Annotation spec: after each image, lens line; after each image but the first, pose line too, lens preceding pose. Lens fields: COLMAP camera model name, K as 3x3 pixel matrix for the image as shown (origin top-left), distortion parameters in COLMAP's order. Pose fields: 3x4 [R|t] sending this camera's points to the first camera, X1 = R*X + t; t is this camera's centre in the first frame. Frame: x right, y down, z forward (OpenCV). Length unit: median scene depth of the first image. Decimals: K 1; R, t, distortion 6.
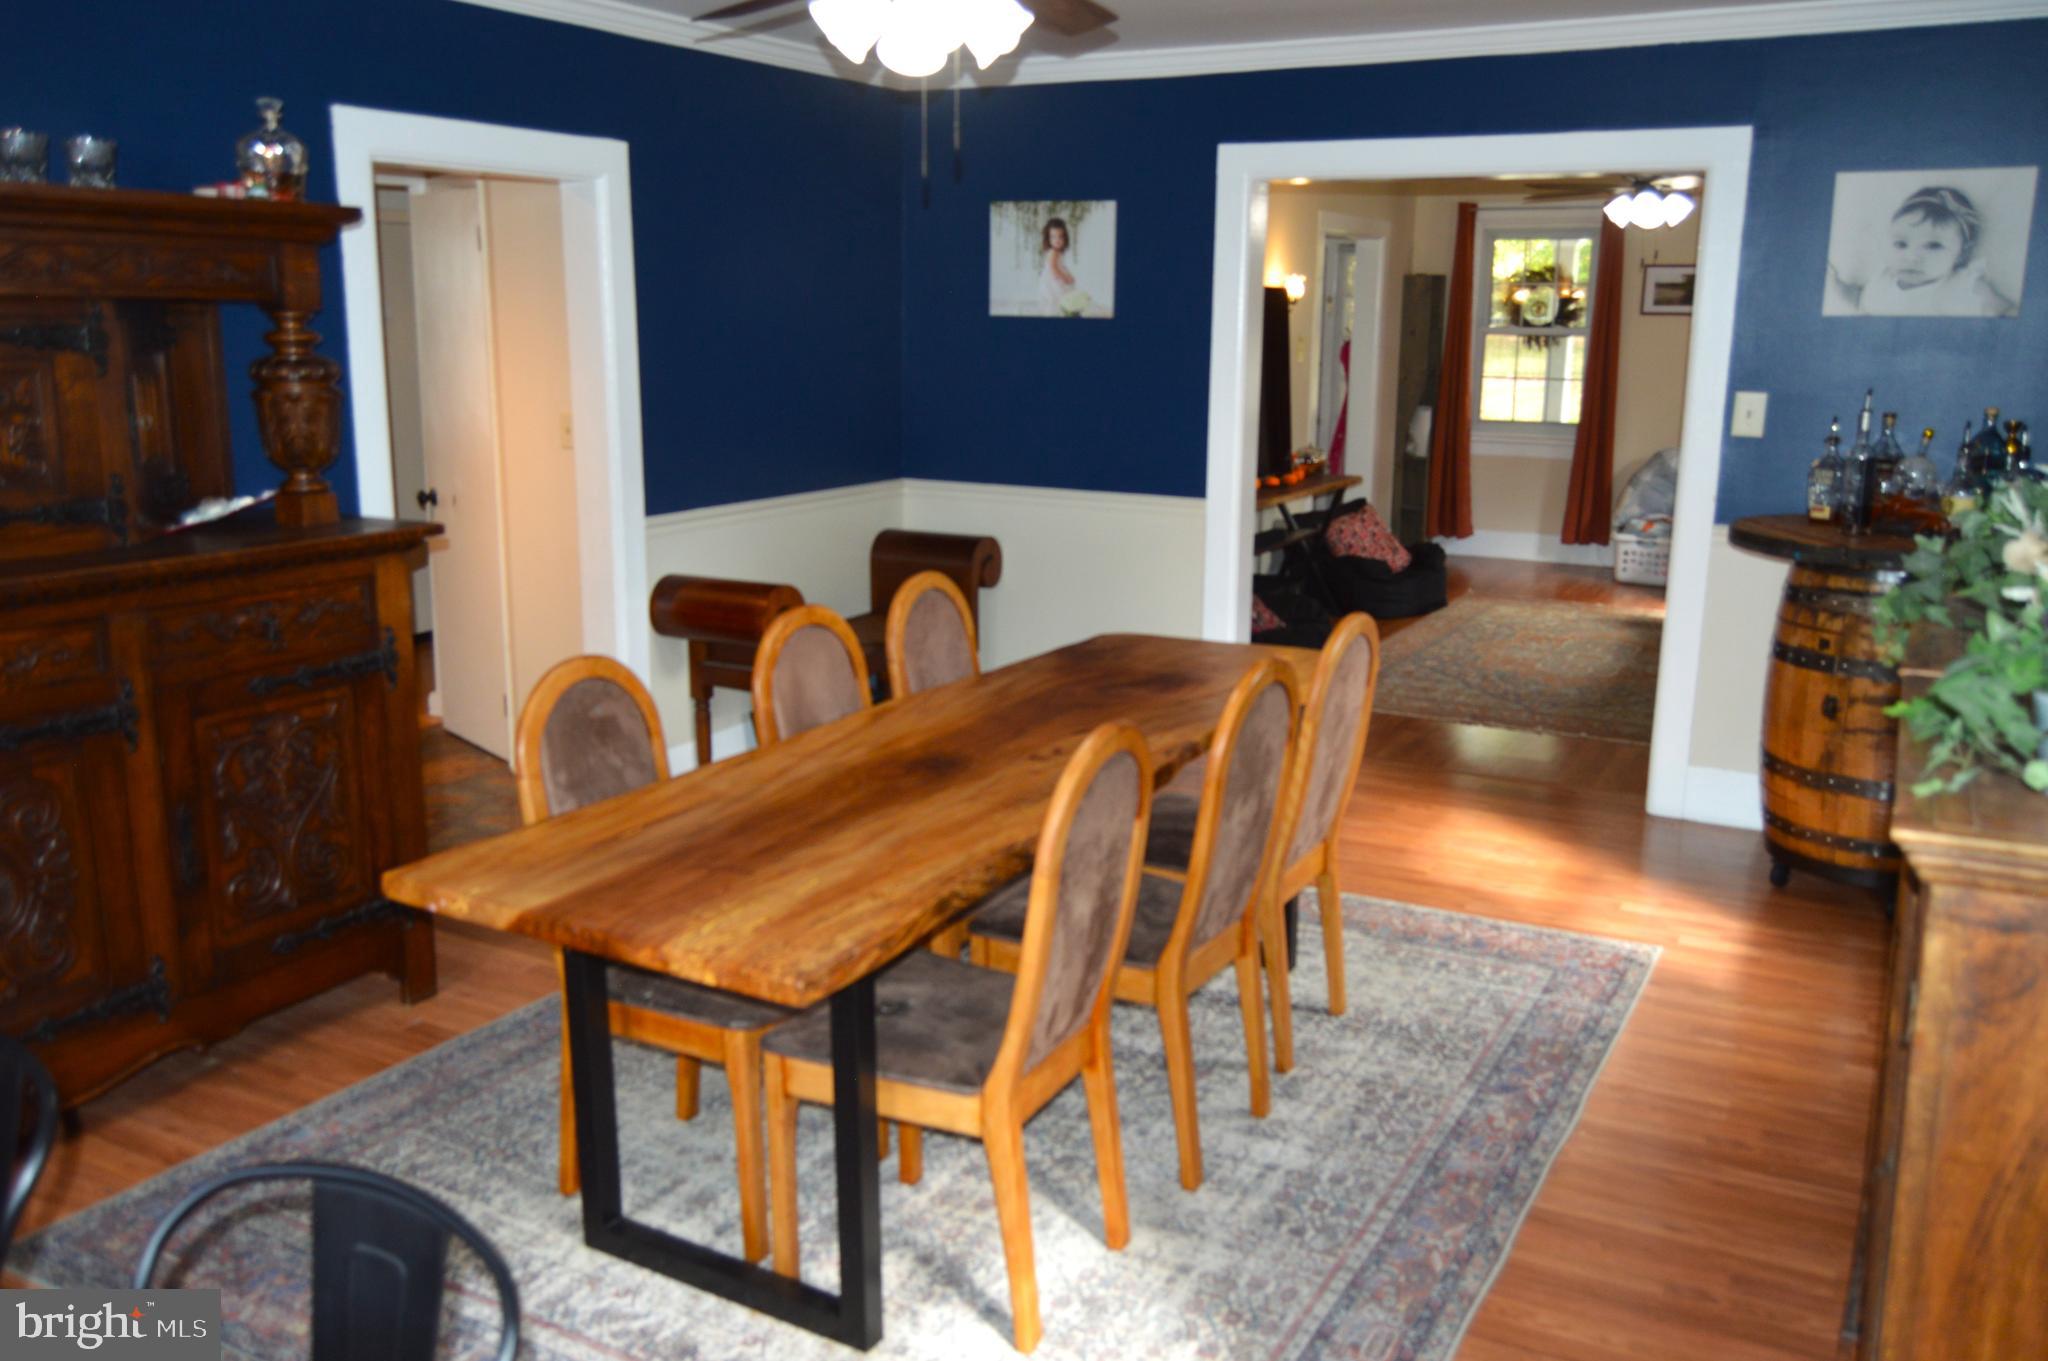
lens RADIAL K [[1655.8, 0, 1028.6], [0, 1655.8, 680.0], [0, 0, 1]] dist [-0.006040, 0.000669]
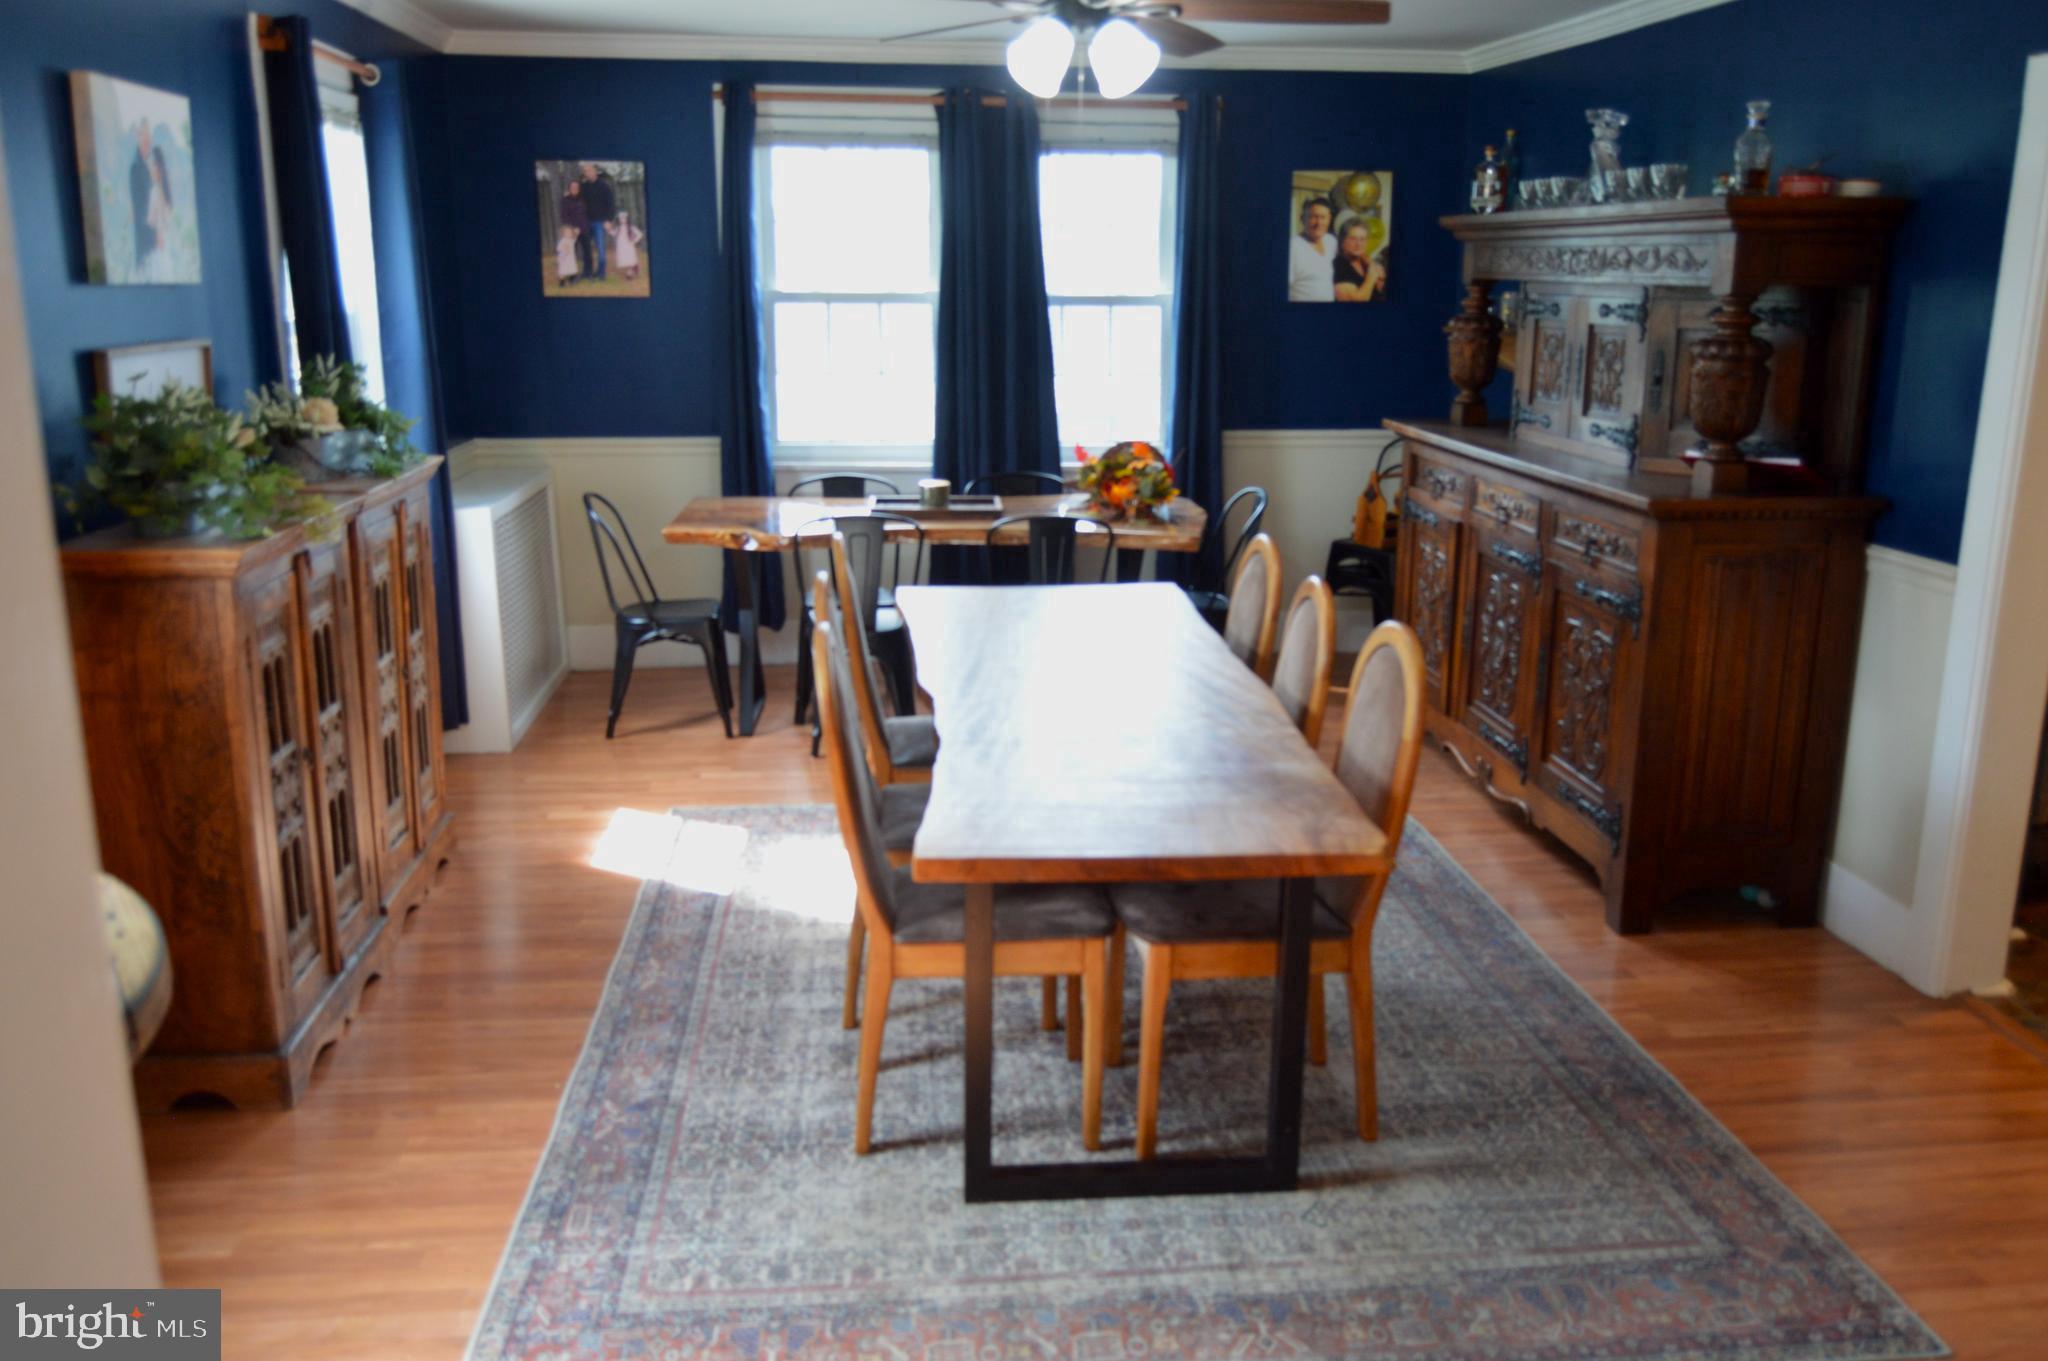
lens RADIAL K [[1655.8, 0, 1032.7], [0, 1655.8, 676.1], [0, 0, 1]] dist [-0.006040, 0.000669]
pose [[-0.816325, 0.122796, -0.564388, 0.599438], [-0.141079, 0.905153, 0.400992, -0.379552], [0.560098, 0.406963, -0.721576, 1.681647]]
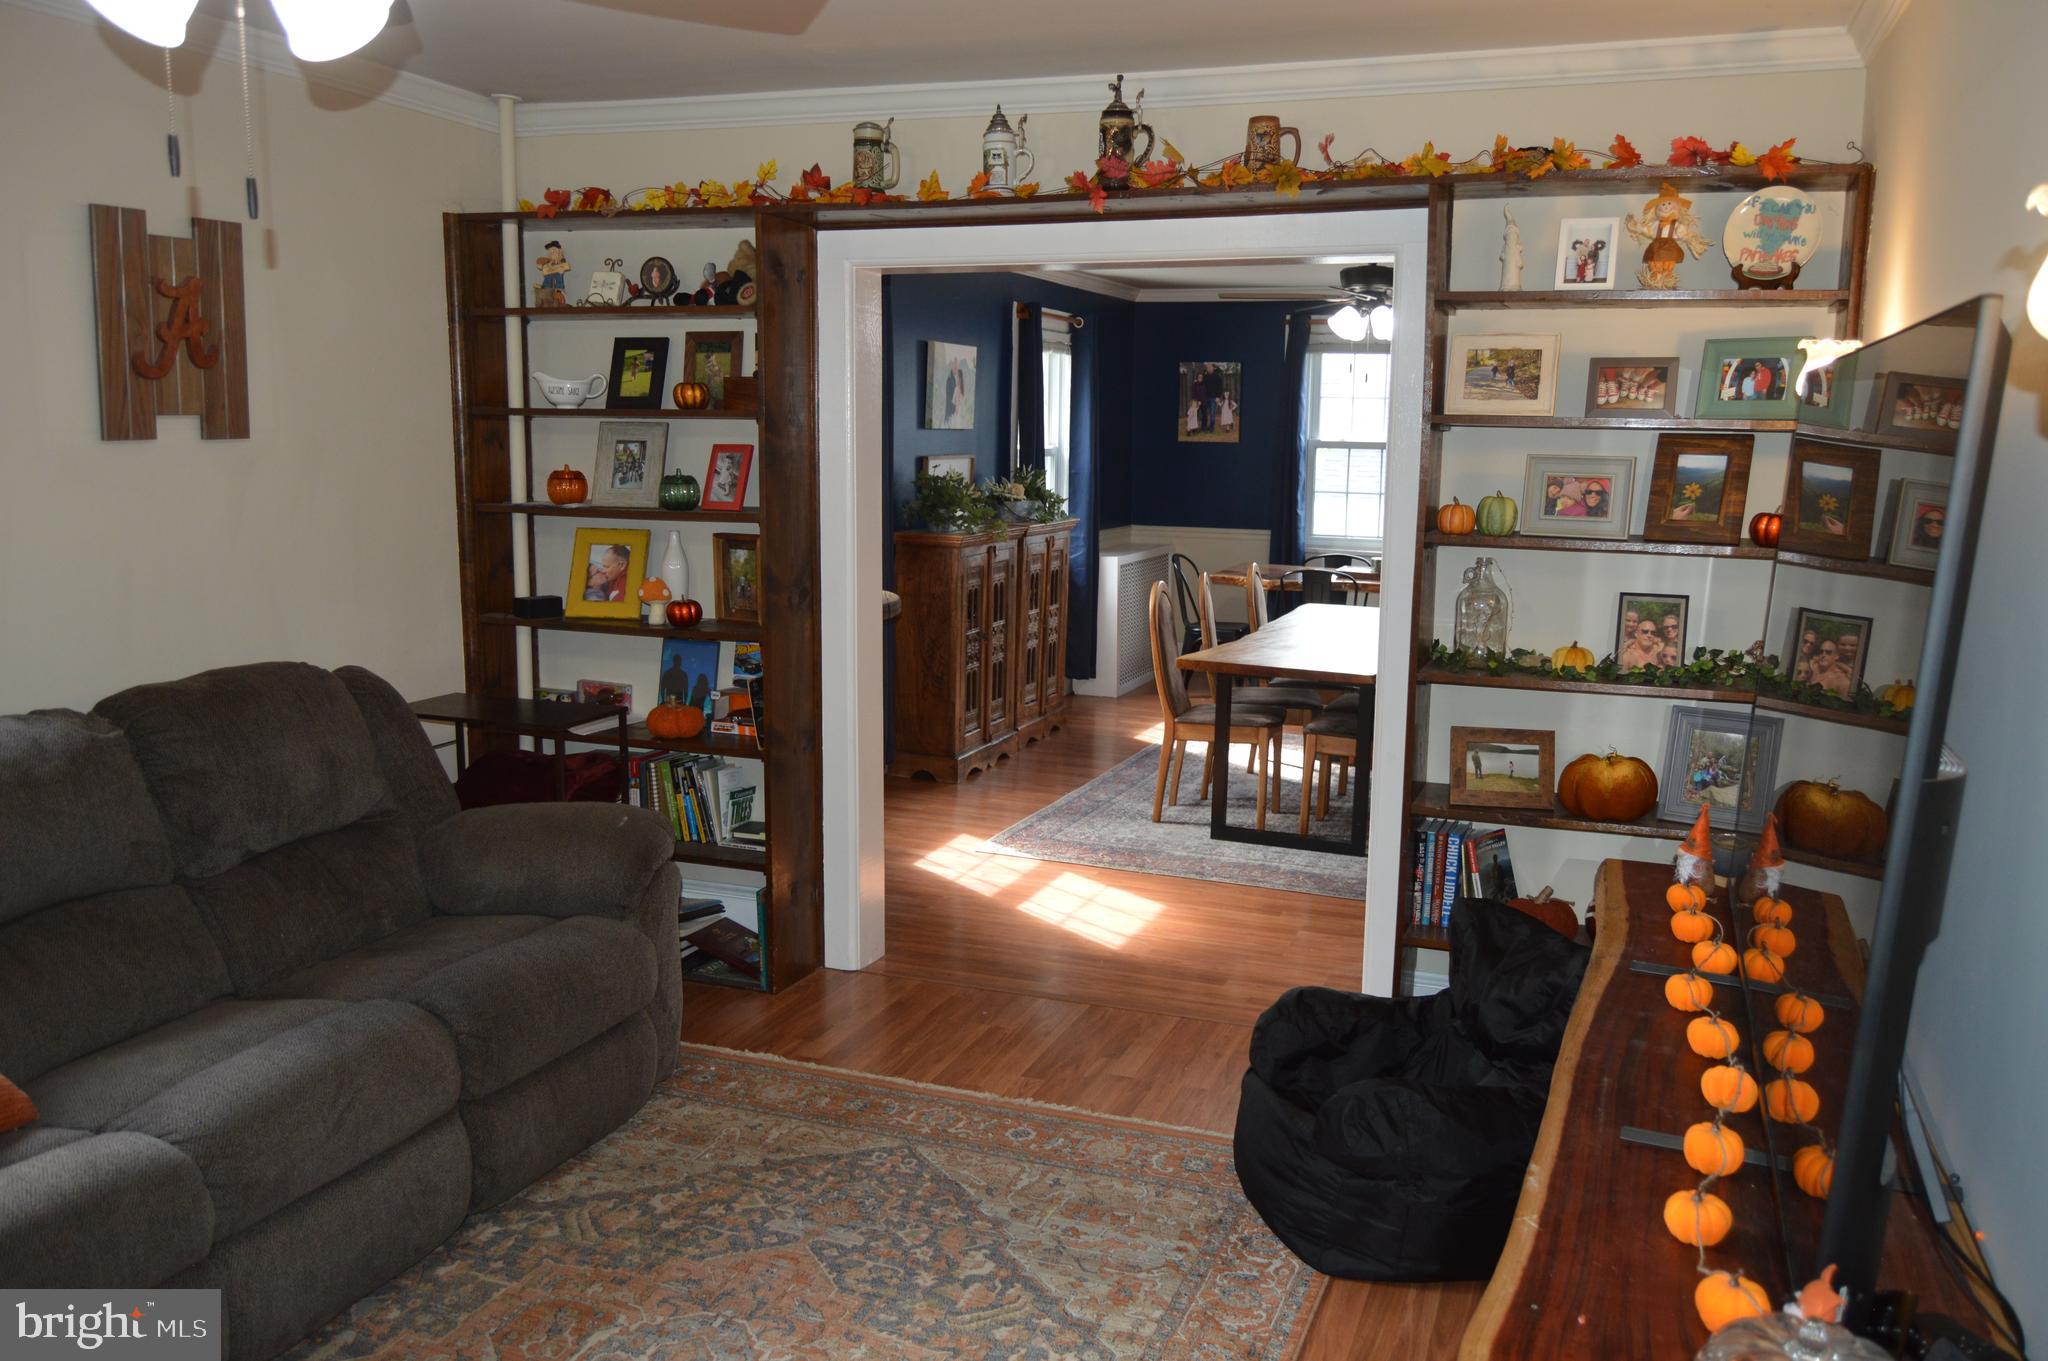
lens RADIAL K [[1655.8, 0, 1025.0], [0, 1655.8, 685.0], [0, 0, 1]] dist [-0.006040, 0.000669]
pose [[-0.990591, -0.003971, -0.136796, 0.648902], [-0.054367, 0.928737, 0.366732, -0.627010], [0.125591, 0.370718, -0.920215, 2.782840]]
